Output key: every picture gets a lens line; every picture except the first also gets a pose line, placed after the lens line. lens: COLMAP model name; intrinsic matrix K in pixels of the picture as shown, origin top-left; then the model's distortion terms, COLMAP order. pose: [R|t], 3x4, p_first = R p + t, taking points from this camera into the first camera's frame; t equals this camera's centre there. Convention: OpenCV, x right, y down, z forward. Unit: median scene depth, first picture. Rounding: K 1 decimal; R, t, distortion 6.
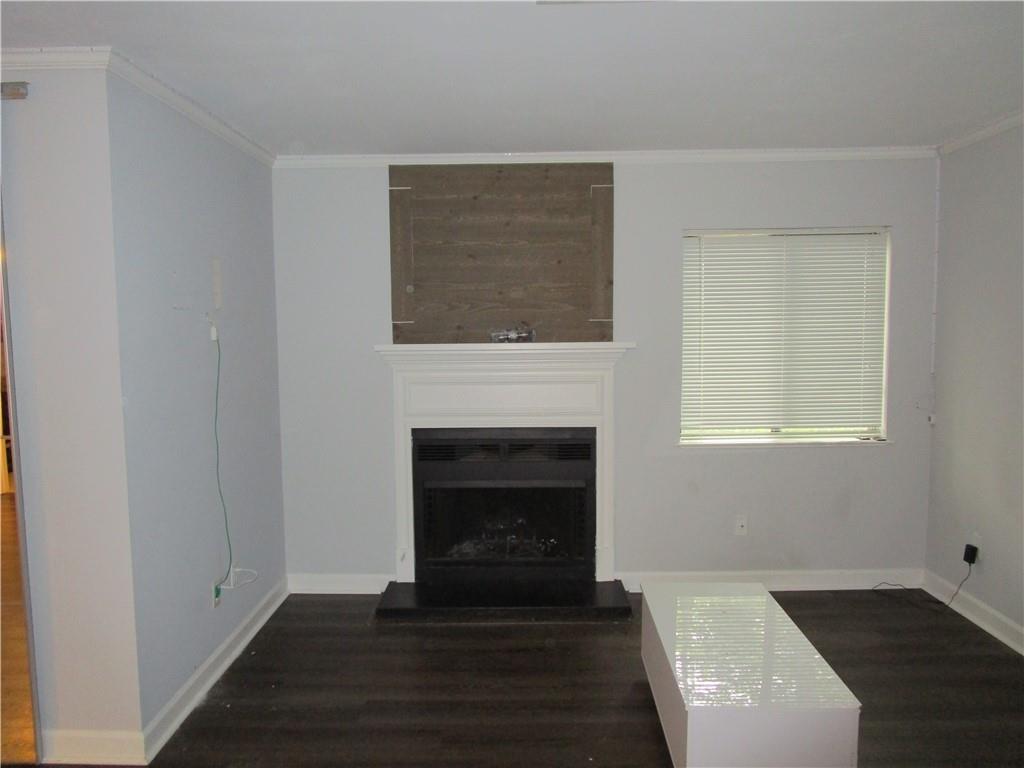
lens RADIAL K [[724.4, 0, 511.5], [0, 724.4, 388.7], [0, 0, 1]] dist [-0.020540, 0.004603]
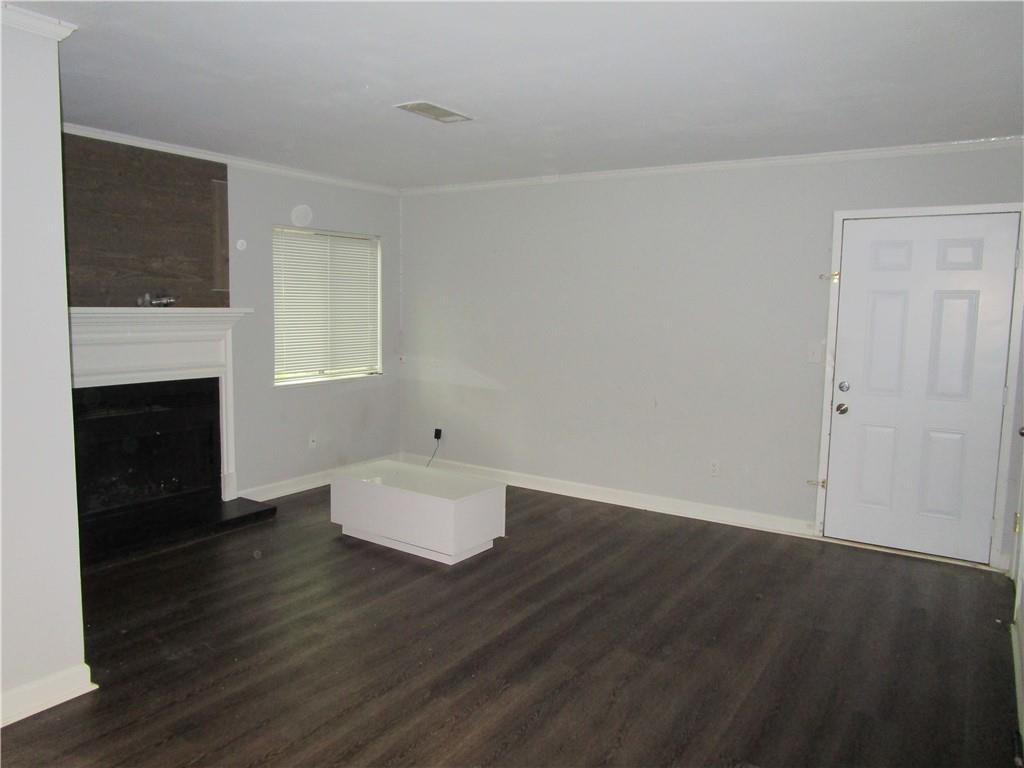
lens RADIAL K [[724.4, 0, 510.9], [0, 724.4, 382.7], [0, 0, 1]] dist [-0.020540, 0.004603]
pose [[0.535336, -0.069430, 0.841781, -0.669144], [0.038803, 0.997585, 0.057604, 0.011177], [-0.843747, 0.001826, 0.536738, -0.081532]]
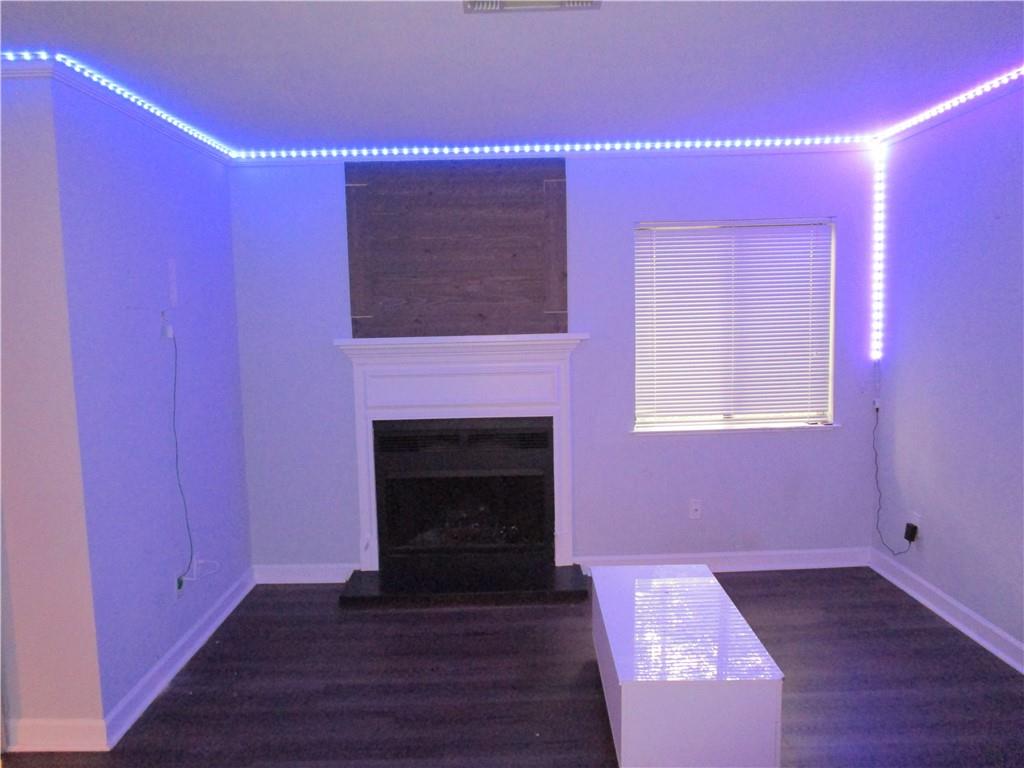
lens RADIAL K [[724.4, 0, 512.1], [0, 724.4, 390.2], [0, 0, 1]] dist [-0.020540, 0.004603]
pose [[0.999657, -0.015858, 0.020862, 0.039204], [0.015445, 0.999684, 0.019817, -0.005619], [-0.021169, -0.019488, 0.999586, -0.024892]]
